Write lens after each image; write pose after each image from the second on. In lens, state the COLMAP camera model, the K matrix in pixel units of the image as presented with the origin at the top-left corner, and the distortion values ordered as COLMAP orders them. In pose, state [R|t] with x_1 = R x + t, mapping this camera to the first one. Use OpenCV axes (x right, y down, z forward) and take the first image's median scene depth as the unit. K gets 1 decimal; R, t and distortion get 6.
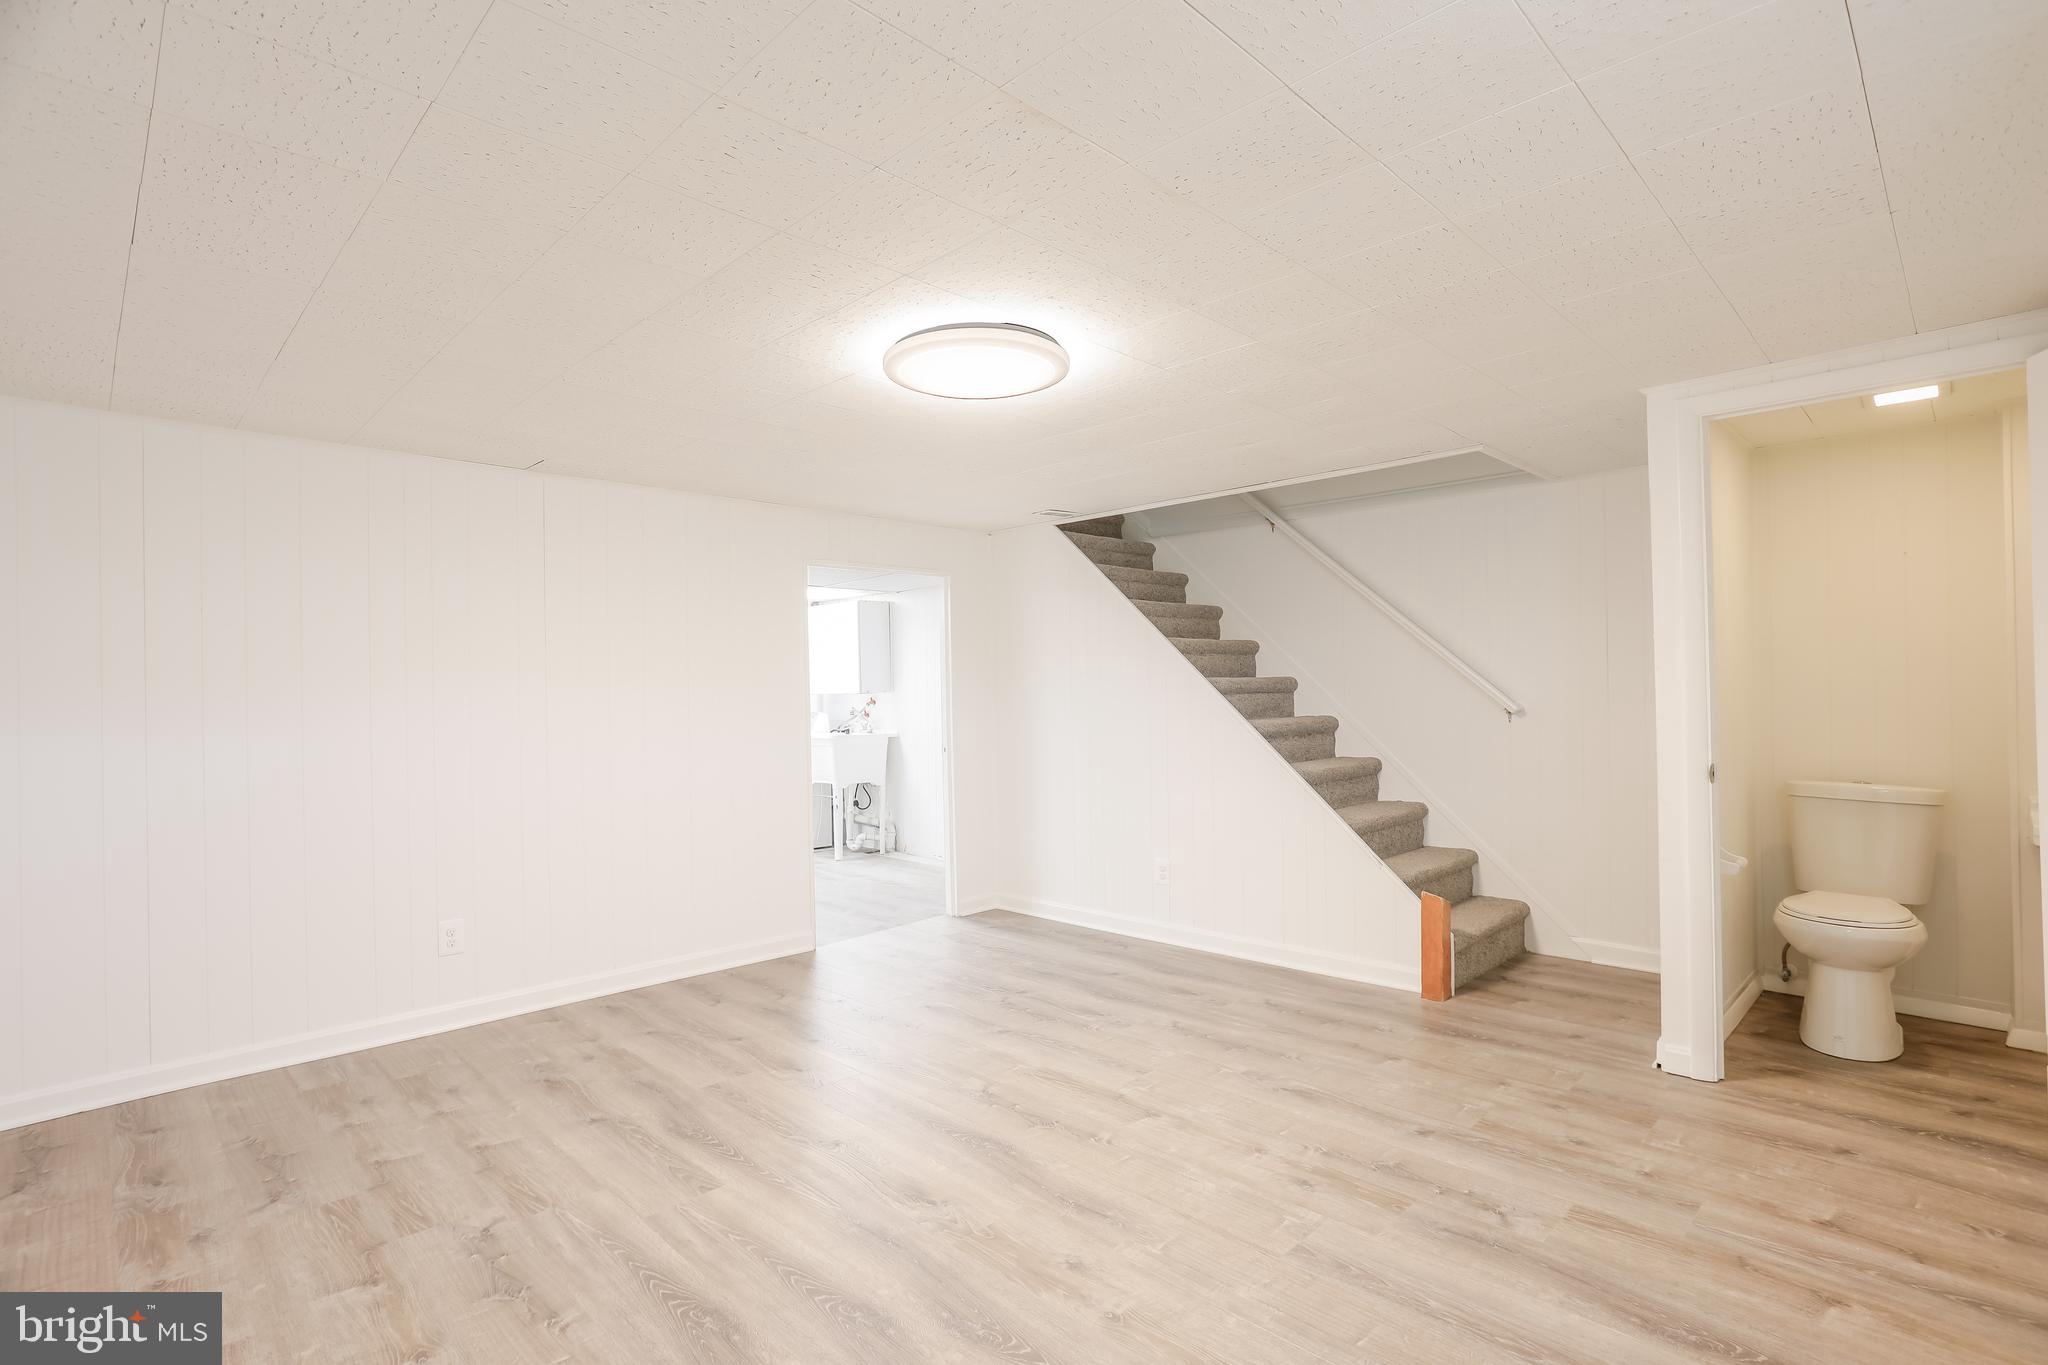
lens RADIAL K [[978.9, 0, 1026.8], [0, 978.9, 685.9], [0, 0, 1]] dist [-0.029271, 0.016447]
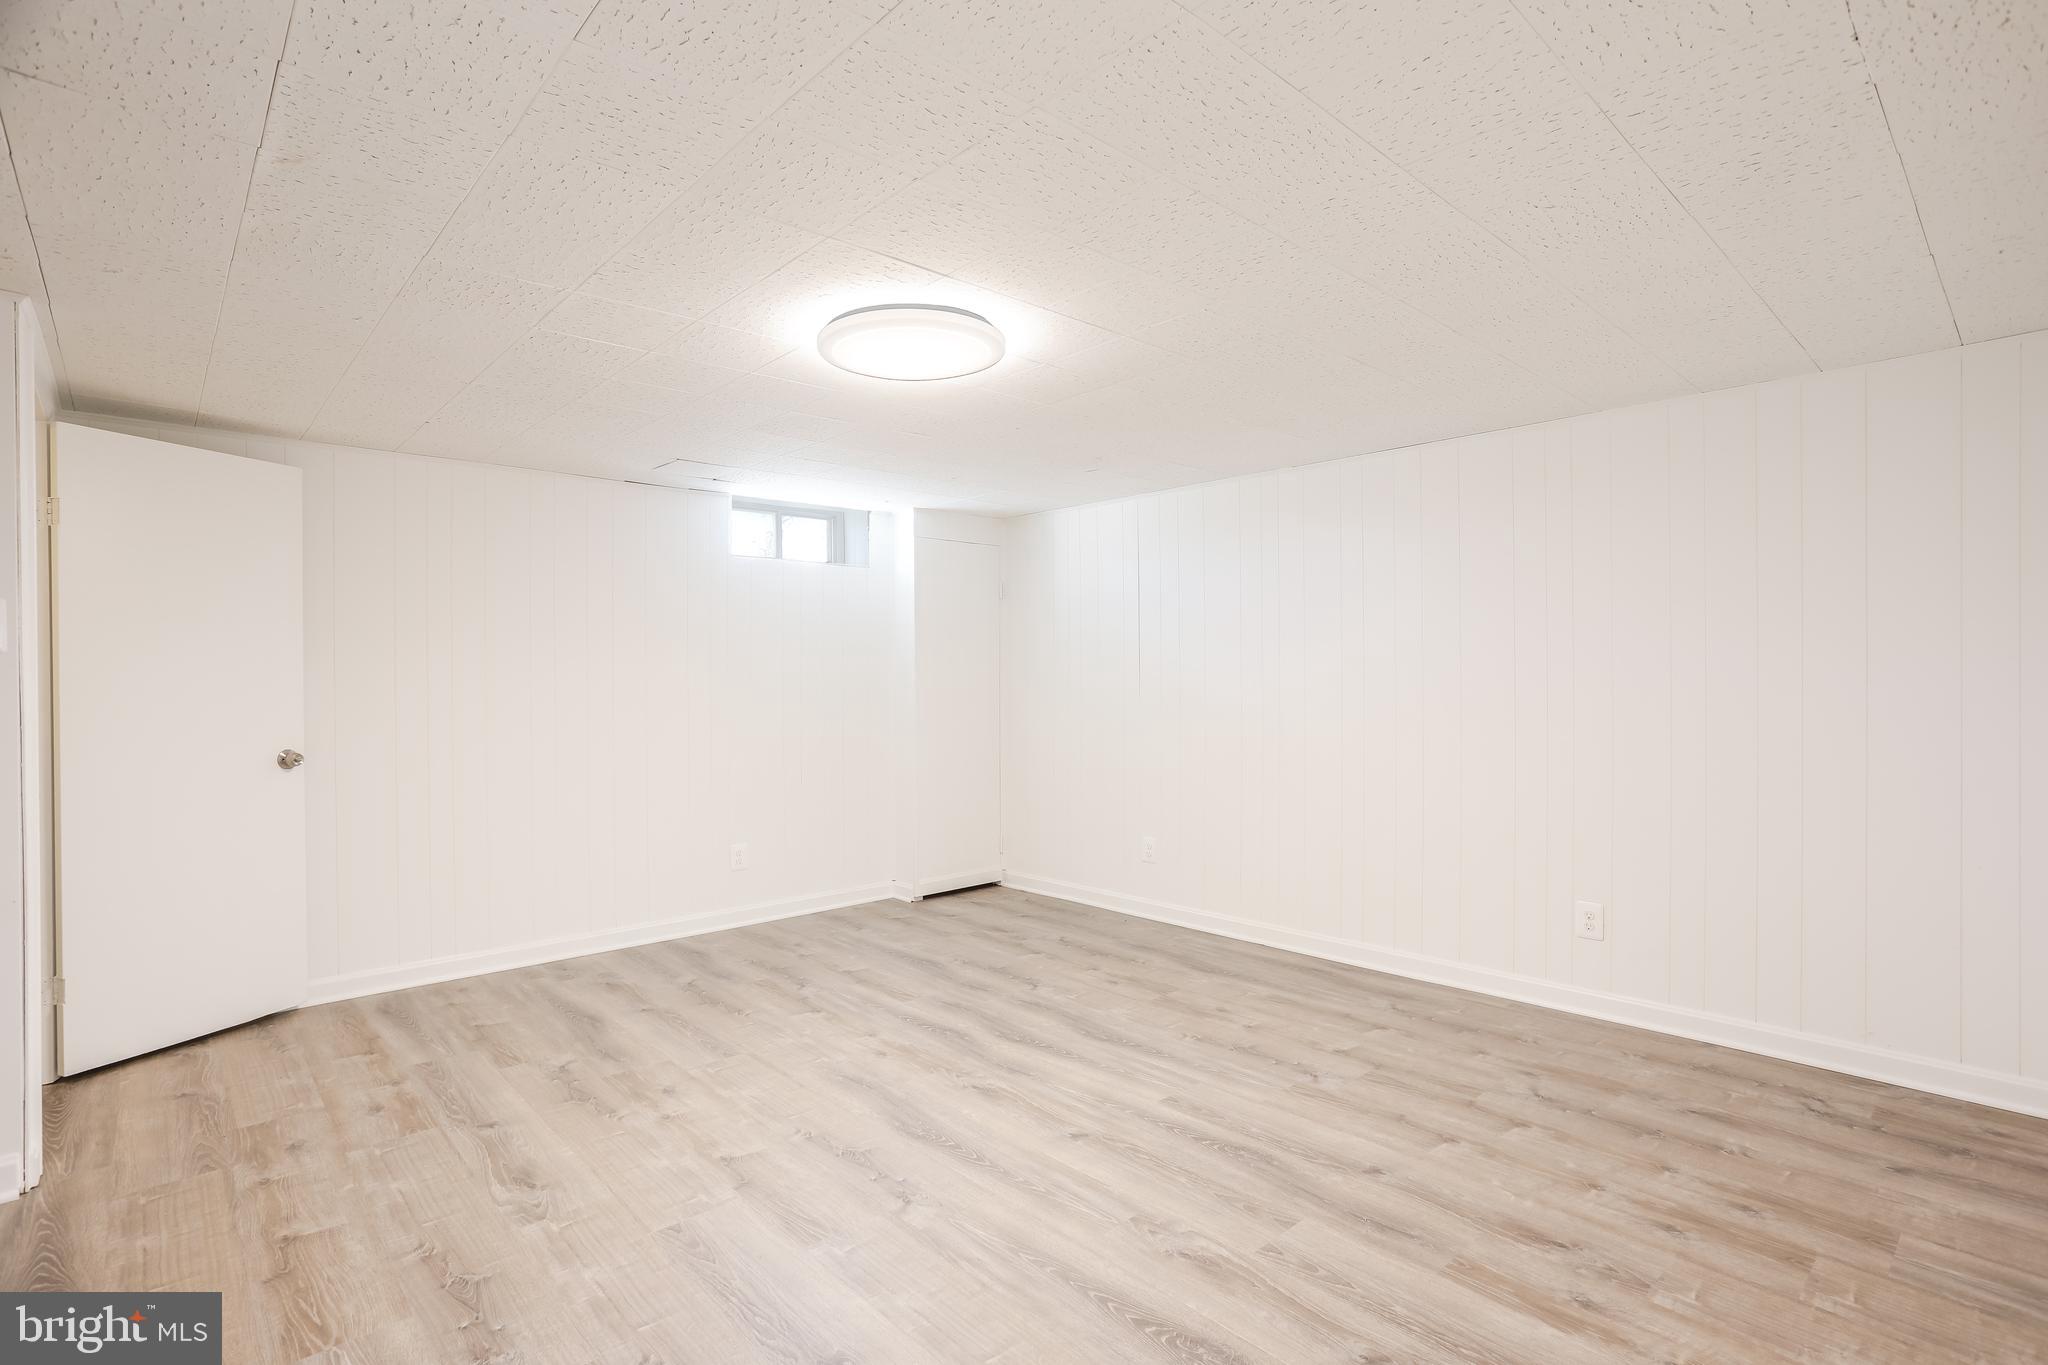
lens RADIAL K [[978.9, 0, 1024.4], [0, 978.9, 685.3], [0, 0, 1]] dist [-0.029271, 0.016447]
pose [[-0.998838, 0.026131, 0.040490, -0.207913], [0.025933, 0.999649, -0.005403, 0.026032], [-0.040617, -0.004347, -0.999165, 2.084634]]
